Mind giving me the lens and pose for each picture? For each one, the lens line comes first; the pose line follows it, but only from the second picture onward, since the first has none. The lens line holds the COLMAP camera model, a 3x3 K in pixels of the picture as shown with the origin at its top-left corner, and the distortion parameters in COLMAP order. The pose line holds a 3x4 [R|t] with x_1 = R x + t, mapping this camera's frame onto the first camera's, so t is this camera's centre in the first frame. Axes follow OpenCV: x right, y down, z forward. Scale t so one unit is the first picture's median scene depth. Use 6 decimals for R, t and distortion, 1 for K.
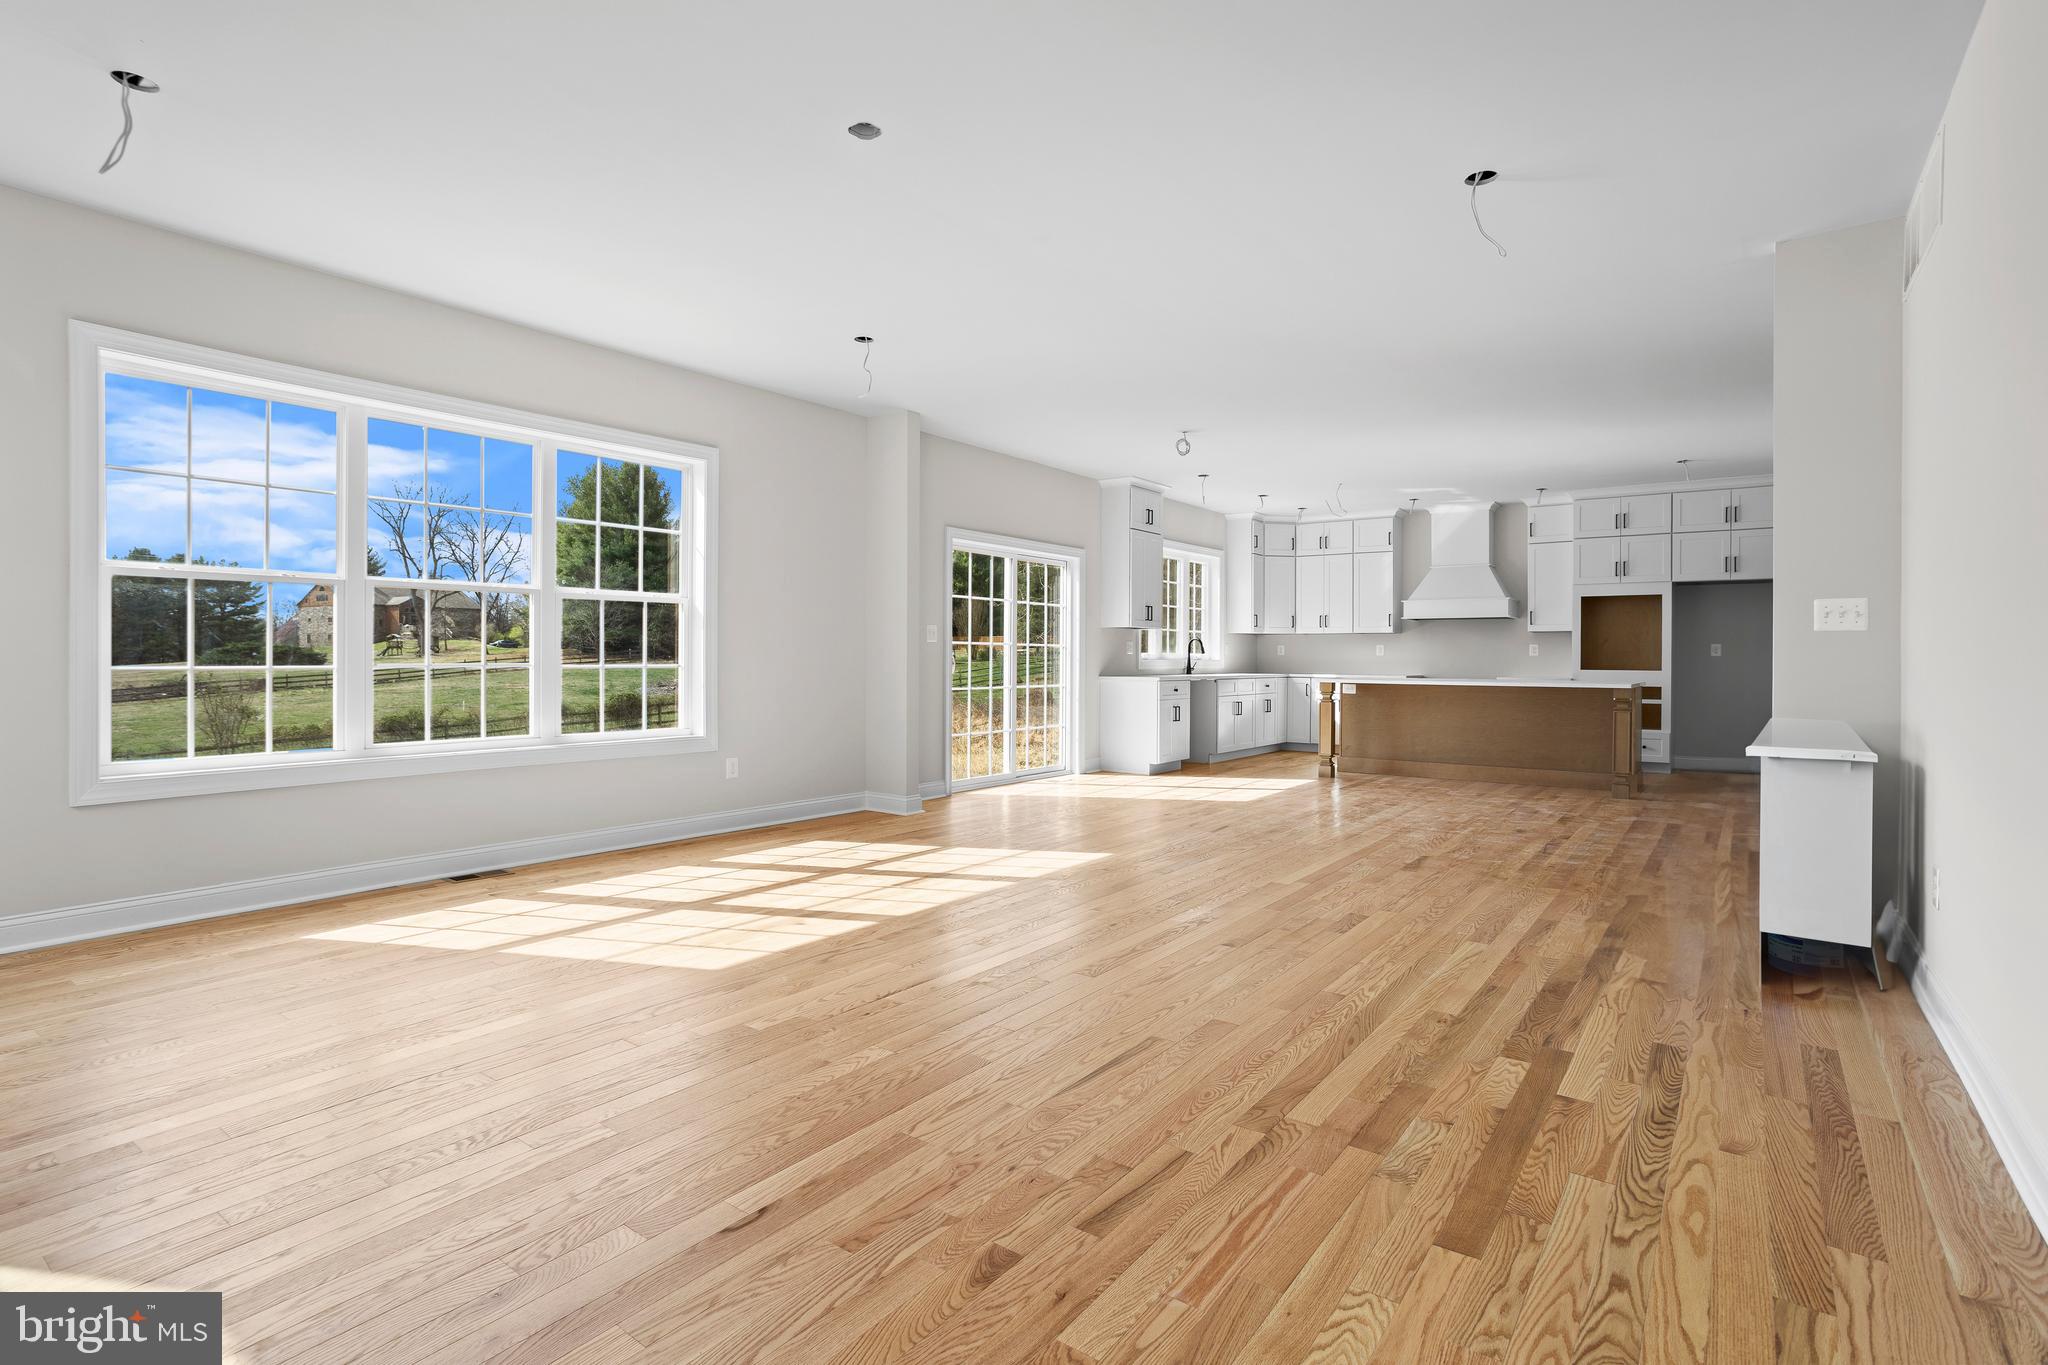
lens RADIAL K [[970.2, 0, 1033.0], [0, 970.2, 659.5], [0, 0, 1]] dist [-0.051455, 0.031719]
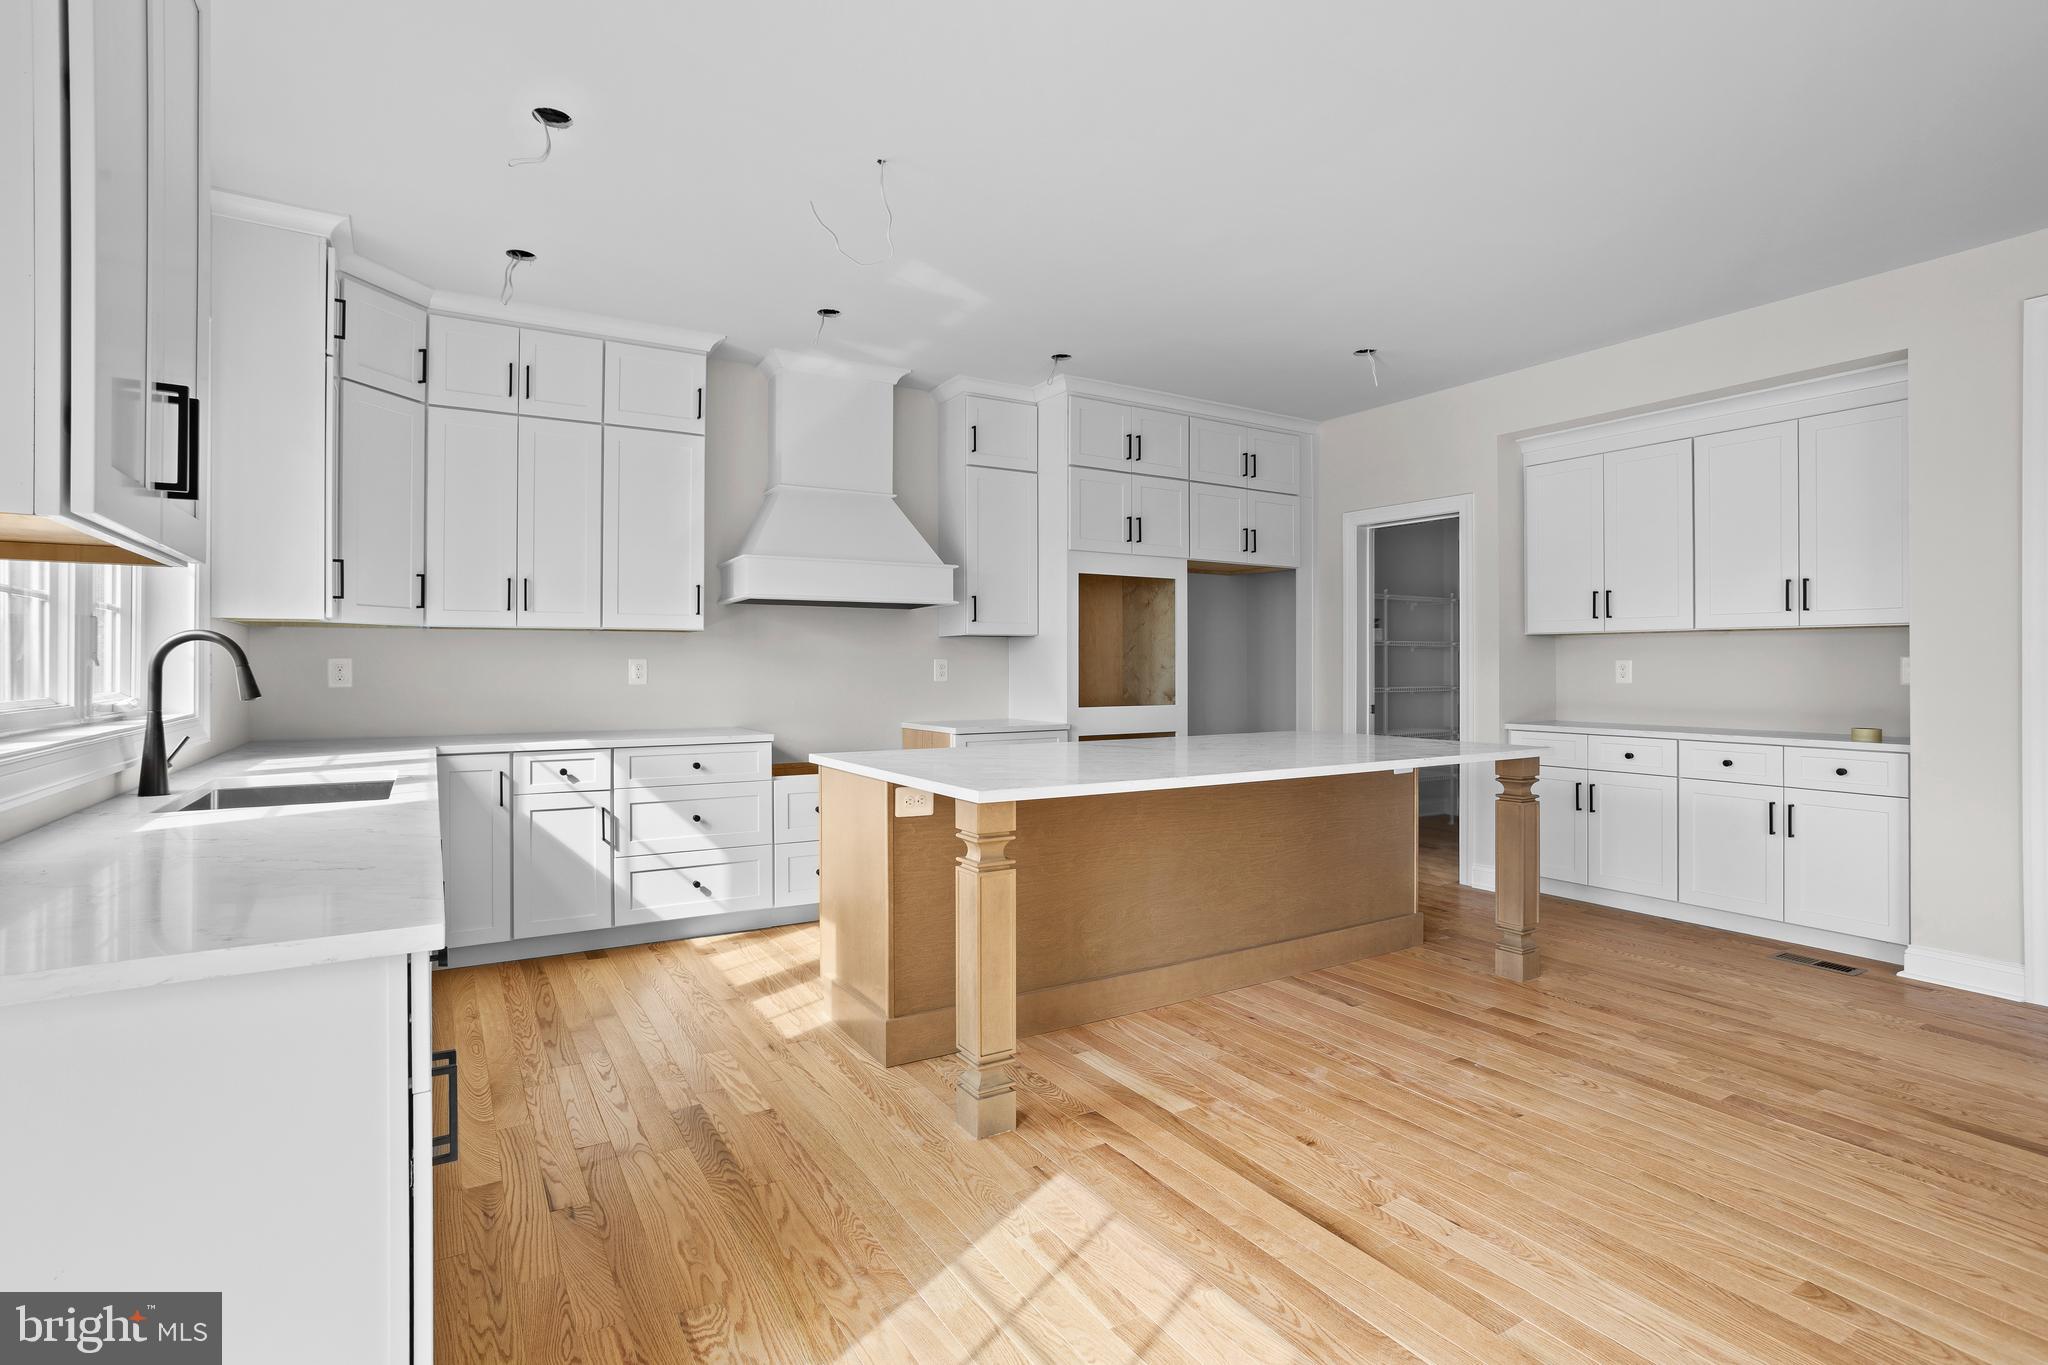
lens RADIAL K [[1003.5, 0, 1016.8], [0, 1003.5, 663.4], [0, 0, 1]] dist [-0.060516, 0.036875]
pose [[0.381873, -0.003940, 0.924206, 0.032093], [0.005548, 0.999983, 0.001970, -0.016367], [-0.924198, 0.004375, 0.381888, 0.844482]]
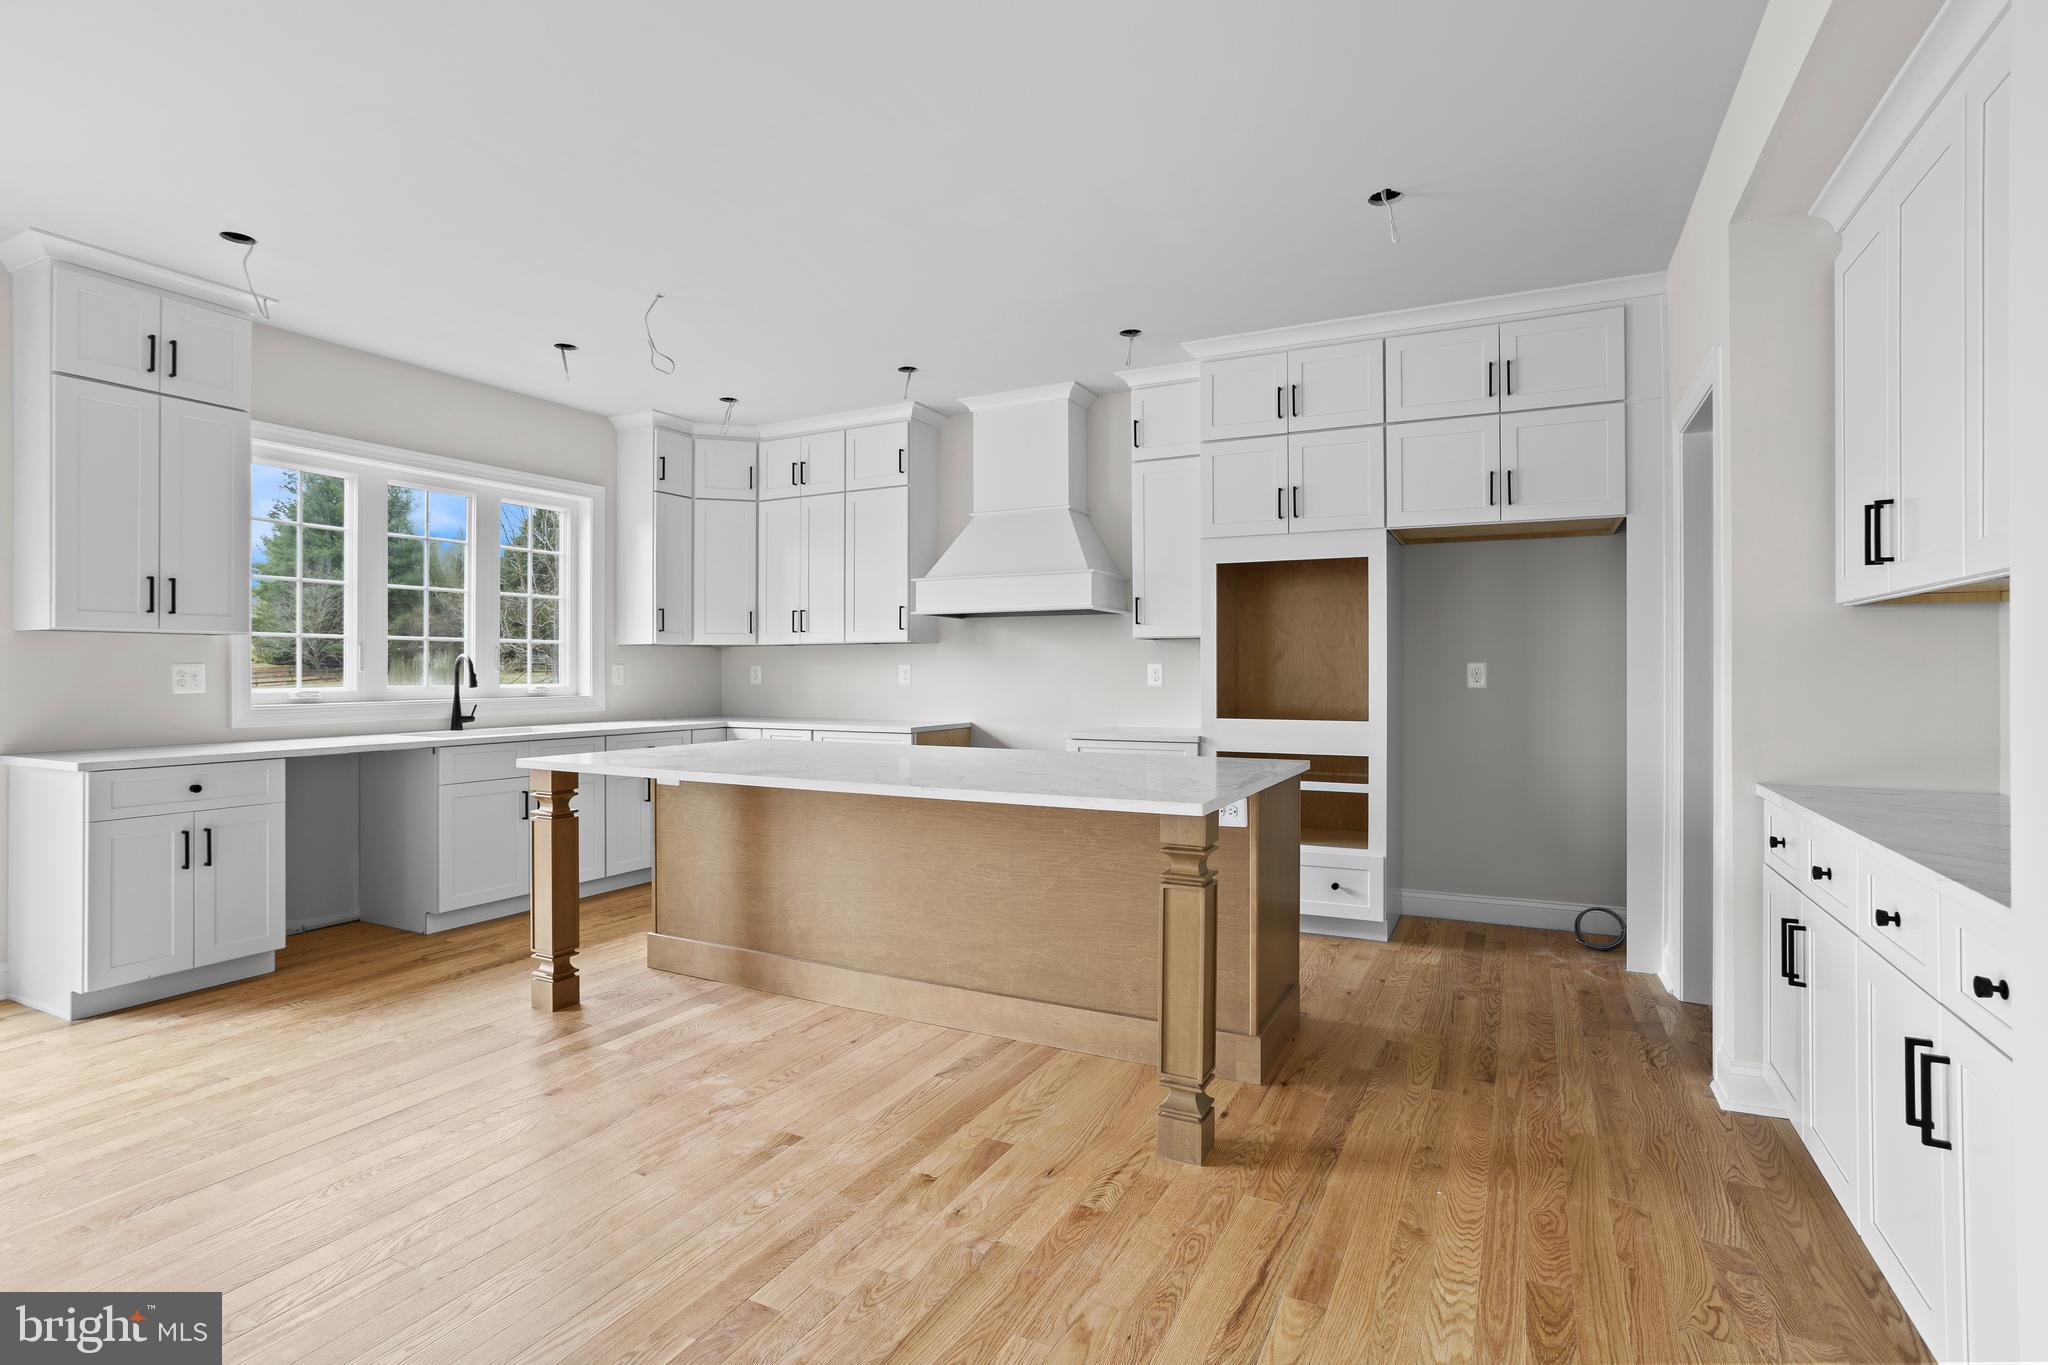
lens RADIAL K [[992.1, 0, 1019.0], [0, 992.1, 670.3], [0, 0, 1]] dist [-0.057325, 0.033677]
pose [[0.986728, -0.006184, 0.162266, 0.411111], [0.006814, 0.999971, -0.003330, -0.012532], [-0.162241, 0.004391, 0.986741, 0.551299]]
